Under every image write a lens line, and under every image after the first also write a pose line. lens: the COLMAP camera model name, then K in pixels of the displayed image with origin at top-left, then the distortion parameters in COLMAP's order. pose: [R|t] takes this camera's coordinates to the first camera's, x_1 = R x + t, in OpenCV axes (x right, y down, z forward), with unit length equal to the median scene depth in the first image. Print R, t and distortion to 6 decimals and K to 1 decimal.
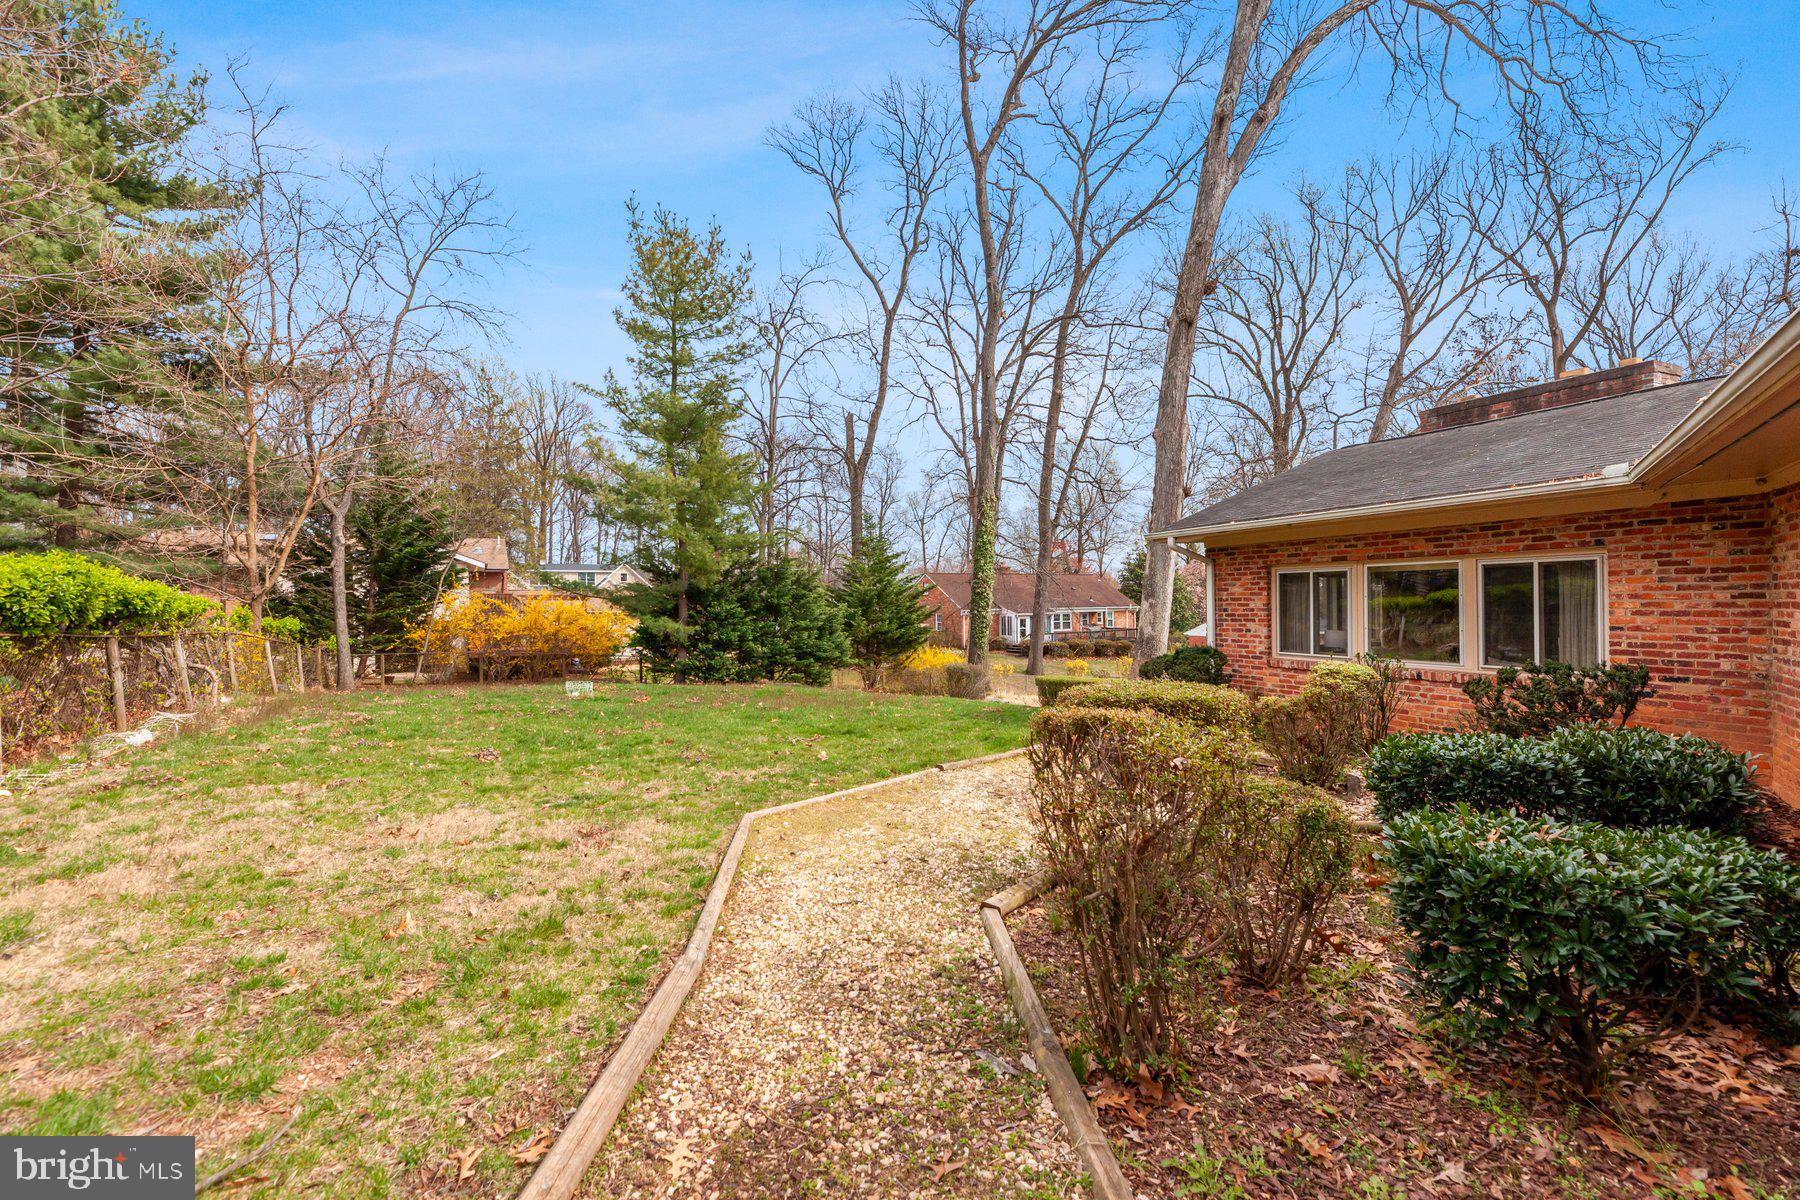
lens RADIAL K [[734.2, 0, 904.0], [0, 734.2, 599.8], [0, 0, 1]] dist [-0.001595, 0.000170]
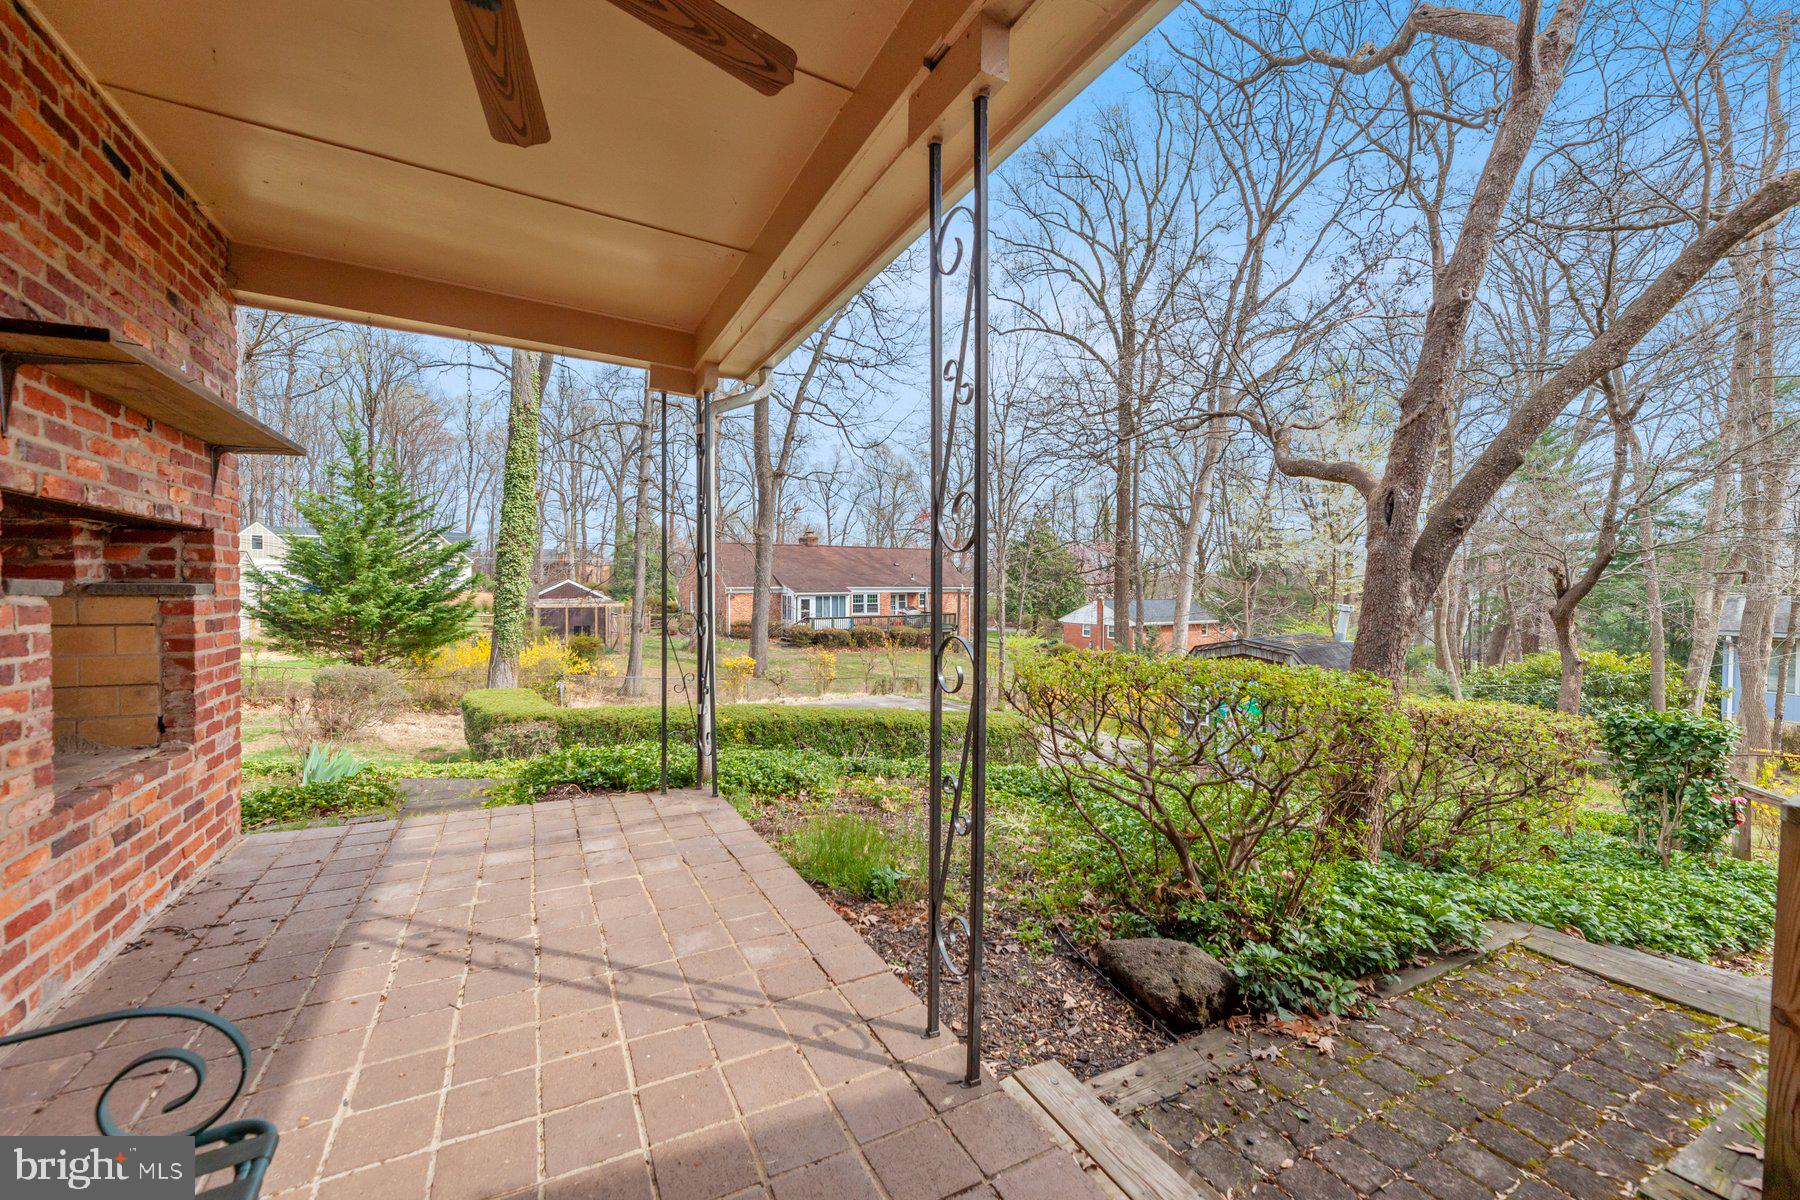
lens RADIAL K [[734.2, 0, 897.1], [0, 734.2, 594.9], [0, 0, 1]] dist [-0.001595, 0.000170]
pose [[0.999164, 0.012833, 0.038823, 0.227212], [-0.013449, 0.999787, 0.015647, 0.006900], [-0.038614, -0.016156, 0.999124, 0.183271]]
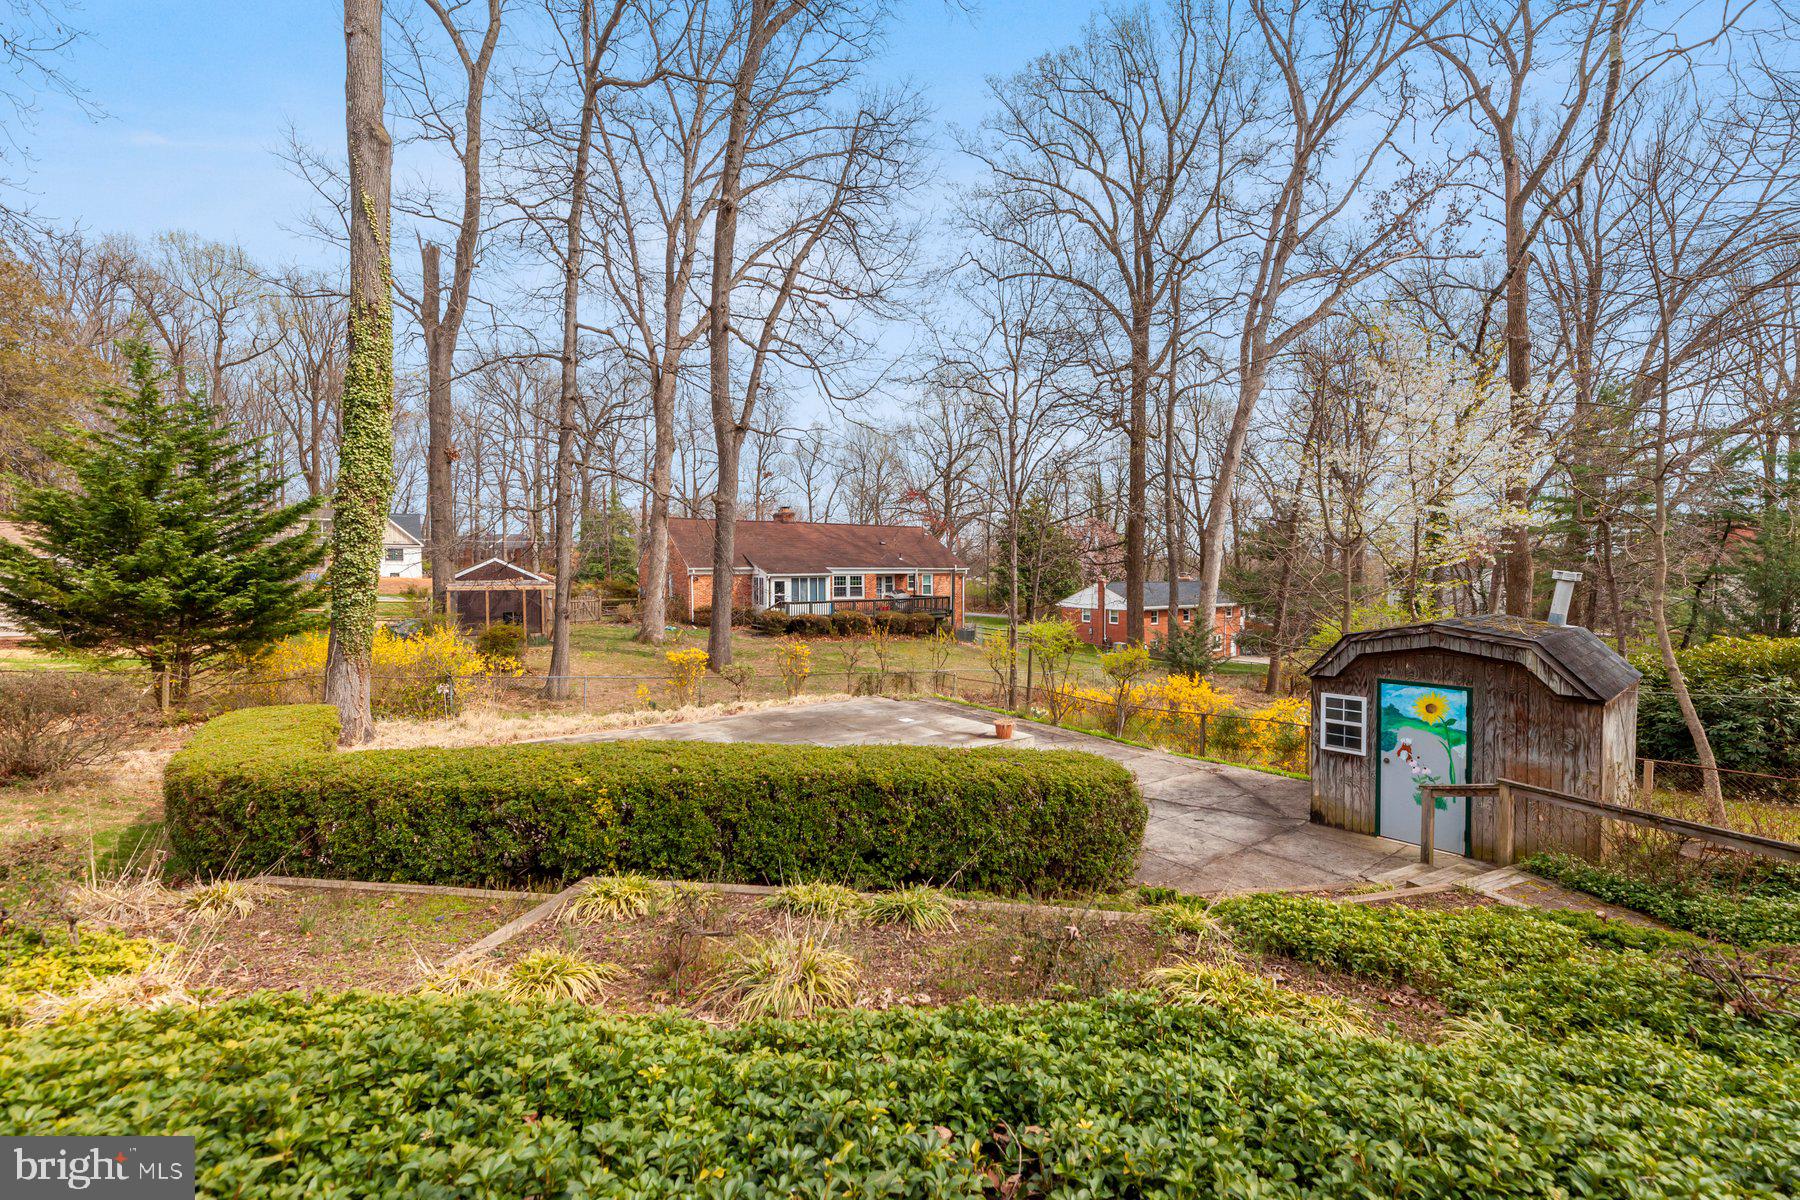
lens RADIAL K [[734.2, 0, 901.3], [0, 734.2, 600.4], [0, 0, 1]] dist [-0.001595, 0.000170]
pose [[0.997773, 0.006916, 0.066344, 0.228318], [-0.009652, 0.999112, 0.041007, 0.013784], [-0.066001, -0.041556, 0.996954, 0.277045]]
